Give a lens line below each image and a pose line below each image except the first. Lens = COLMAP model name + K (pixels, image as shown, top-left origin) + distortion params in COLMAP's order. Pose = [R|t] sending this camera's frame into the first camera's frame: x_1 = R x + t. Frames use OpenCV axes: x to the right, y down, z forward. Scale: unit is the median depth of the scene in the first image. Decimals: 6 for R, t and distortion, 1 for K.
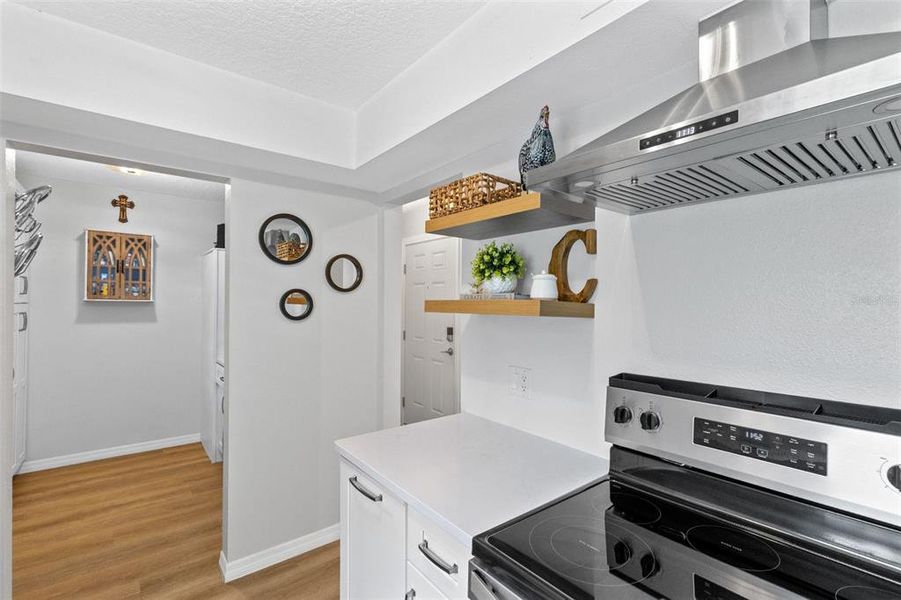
lens RADIAL K [[410.4, 0, 448.7], [0, 410.4, 299.2], [0, 0, 1]] dist [0.001869, 0.001715]
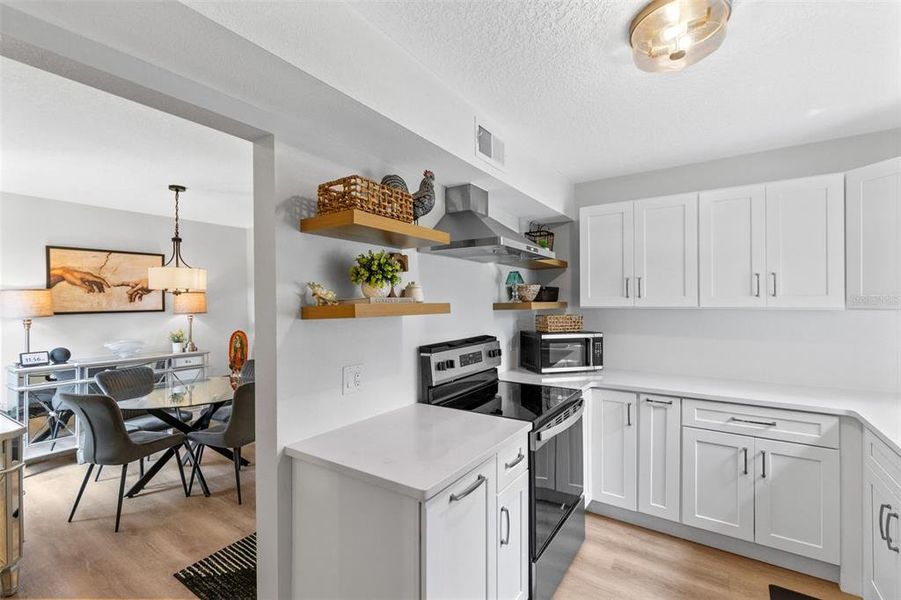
lens RADIAL K [[410.4, 0, 449.7], [0, 410.4, 302.3], [0, 0, 1]] dist [0.001869, 0.001715]
pose [[-0.306204, -0.006585, 0.951943, -1.490228], [-0.000741, 0.999977, 0.006679, -0.012104], [-0.951966, 0.001340, -0.306202, 1.739530]]
